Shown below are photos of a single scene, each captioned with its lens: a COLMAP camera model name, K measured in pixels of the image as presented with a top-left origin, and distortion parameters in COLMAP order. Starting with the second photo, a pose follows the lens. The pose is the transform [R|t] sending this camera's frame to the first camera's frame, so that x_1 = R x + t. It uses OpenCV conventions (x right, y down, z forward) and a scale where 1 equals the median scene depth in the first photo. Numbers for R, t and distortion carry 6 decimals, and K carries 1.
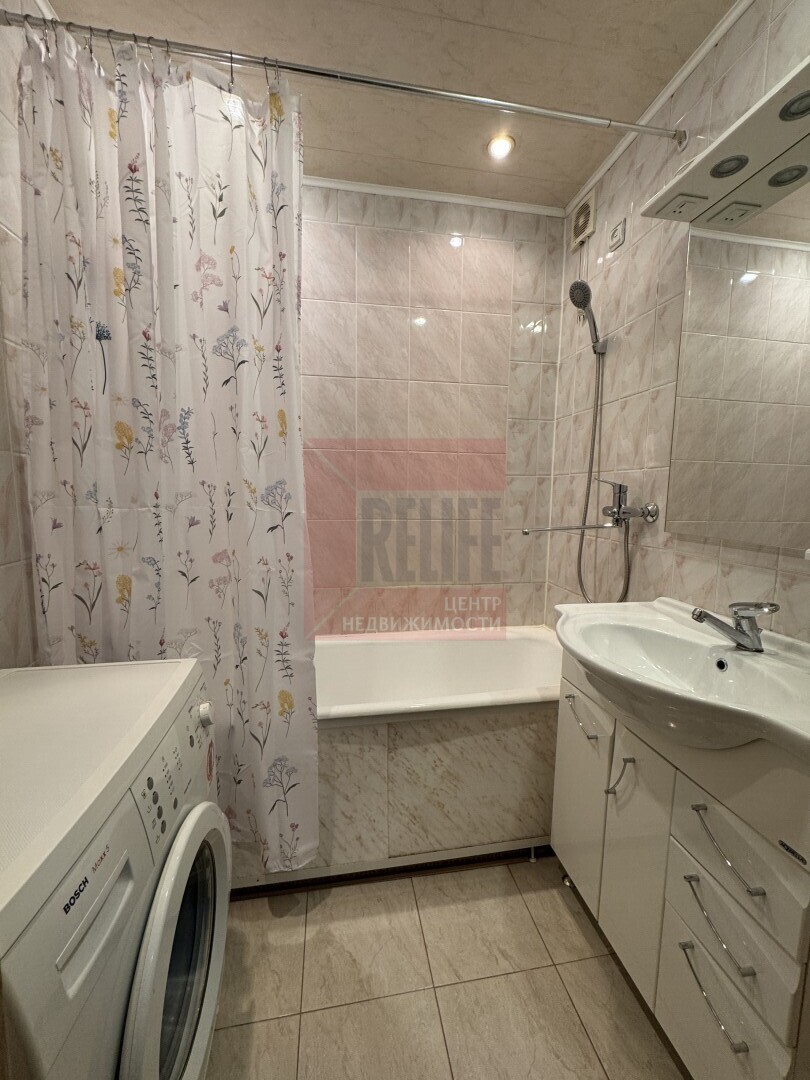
lens RADIAL K [[431.6, 0, 407.0], [0, 431.6, 538.6], [0, 0, 1]] dist [0.000499, 0.000104]
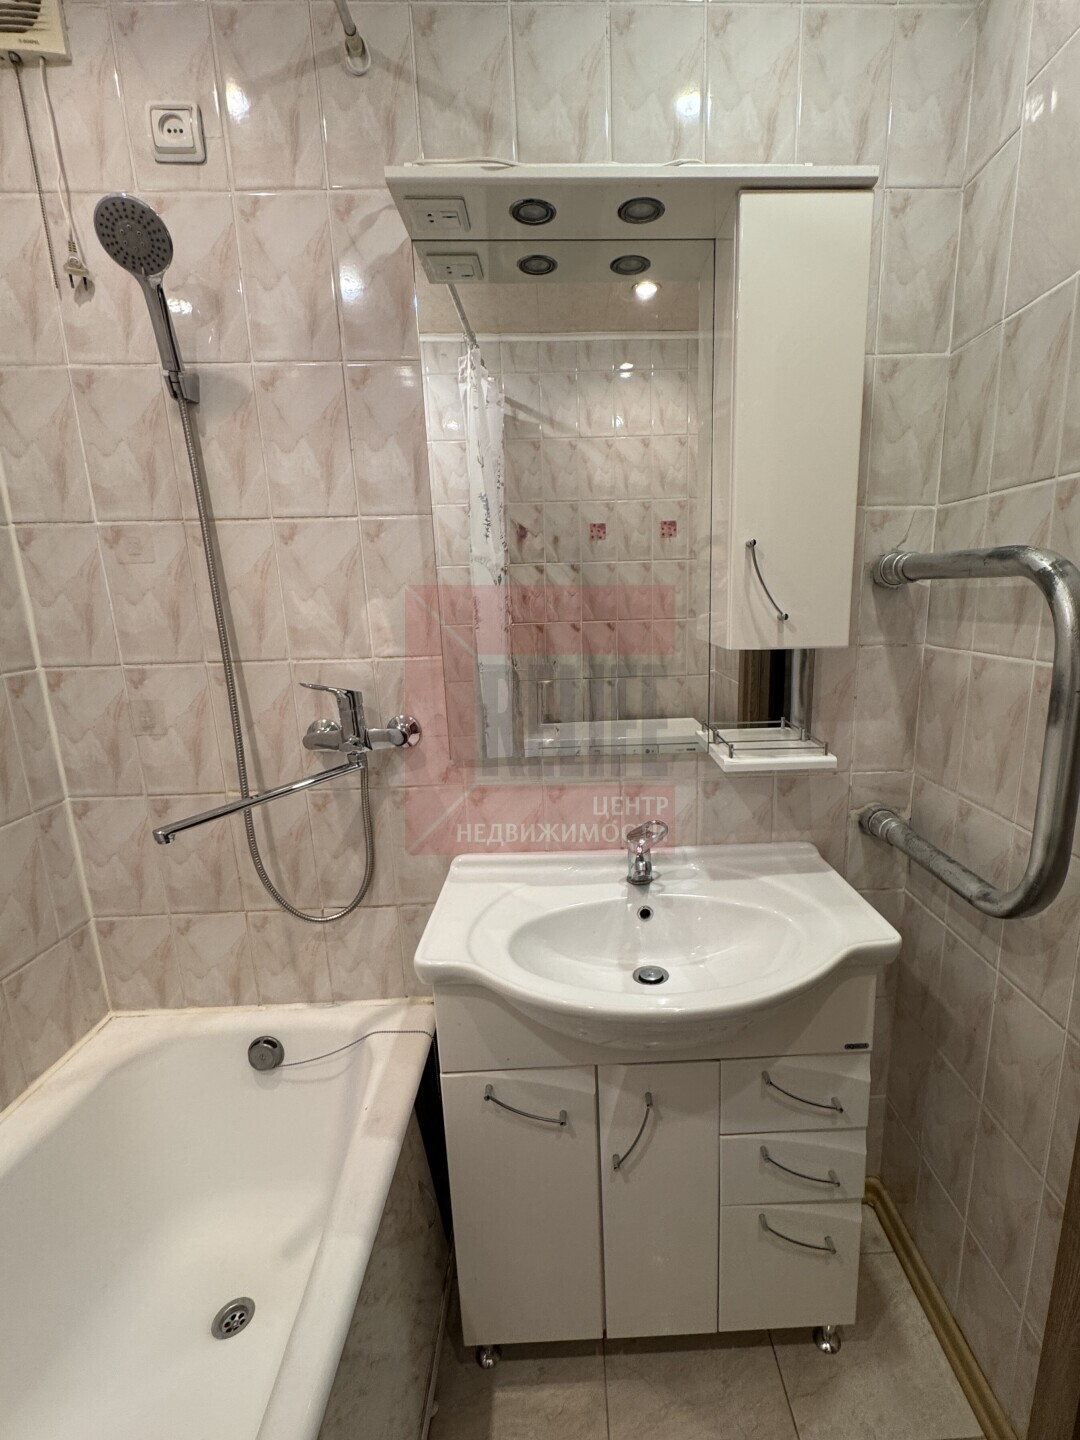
lens RADIAL K [[649.6, 0, 547.0], [0, 649.6, 736.8], [0, 0, 1]] dist [-0.001768, -0.000556]
pose [[0.135105, -0.229892, 0.963793, -0.262303], [0.133081, 0.968108, 0.212266, -0.206015], [-0.981853, 0.099584, 0.161391, 0.625177]]
